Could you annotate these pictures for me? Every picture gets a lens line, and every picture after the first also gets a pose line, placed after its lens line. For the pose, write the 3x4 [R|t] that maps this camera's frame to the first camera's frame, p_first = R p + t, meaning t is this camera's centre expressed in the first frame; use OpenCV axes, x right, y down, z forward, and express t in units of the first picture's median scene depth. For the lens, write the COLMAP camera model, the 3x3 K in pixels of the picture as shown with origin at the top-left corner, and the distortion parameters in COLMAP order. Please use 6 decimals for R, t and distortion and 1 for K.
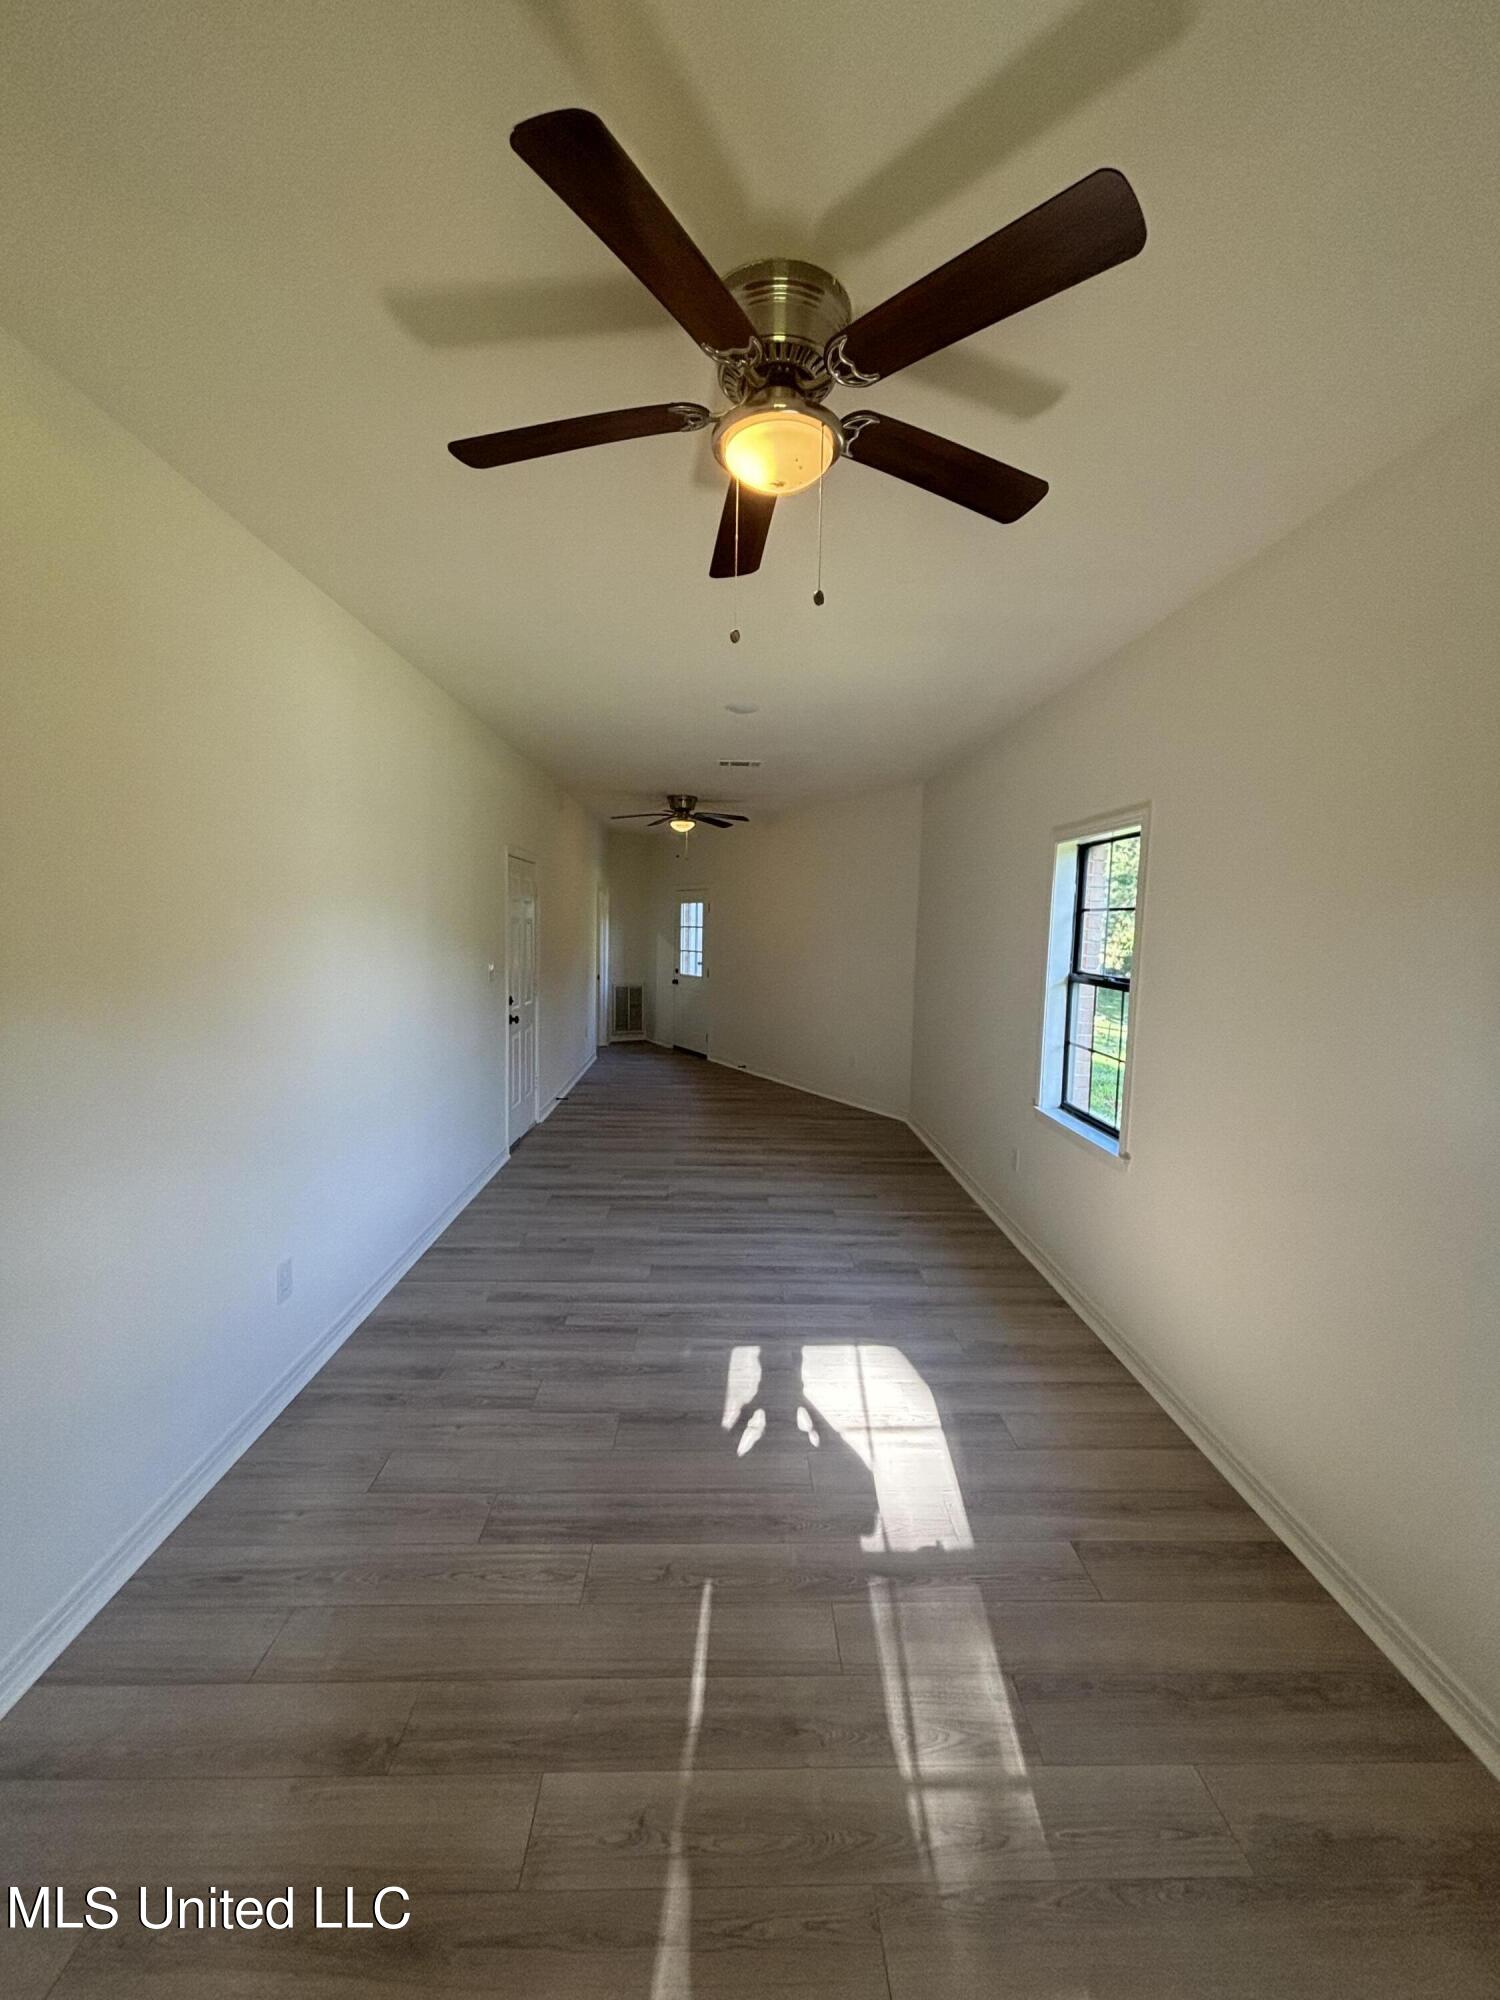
lens RADIAL K [[812.2, 0, 747.8], [0, 812.2, 995.5], [0, 0, 1]] dist [0.018325, 0.000308]
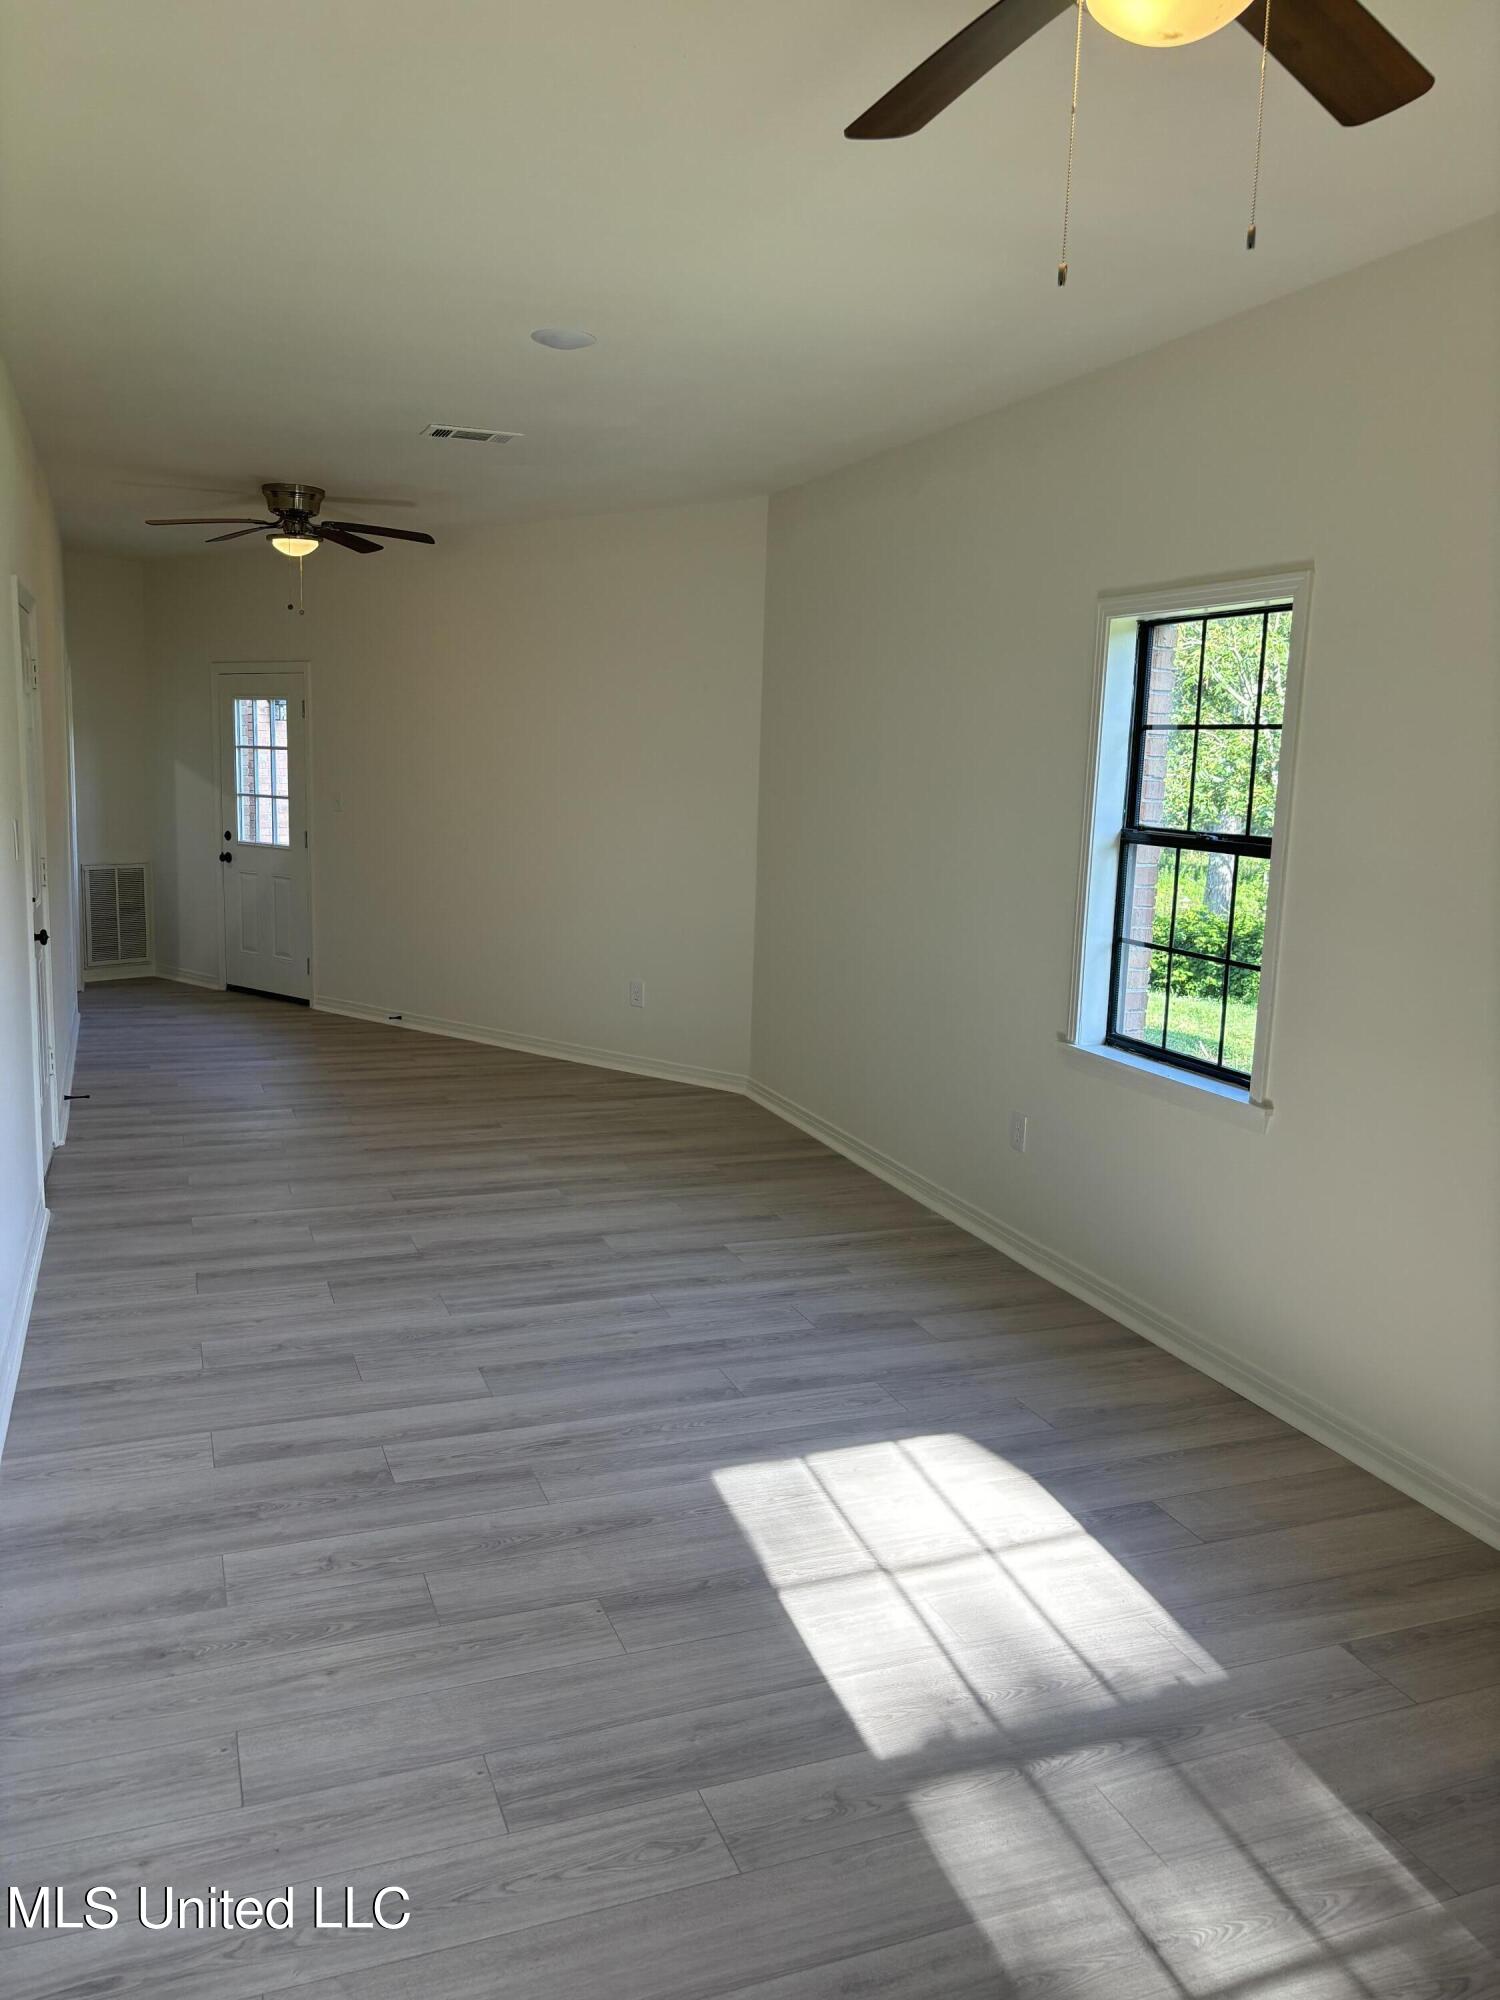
lens RADIAL K [[1528.4, 0, 746.1], [0, 1528.4, 979.2], [0, 0, 1]] dist [0.050119, 0.003285]
pose [[0.943381, -0.042174, 0.329018, -0.270455], [0.021159, 0.997516, 0.067192, 0.002814], [-0.331035, -0.056426, 0.941930, -0.023240]]
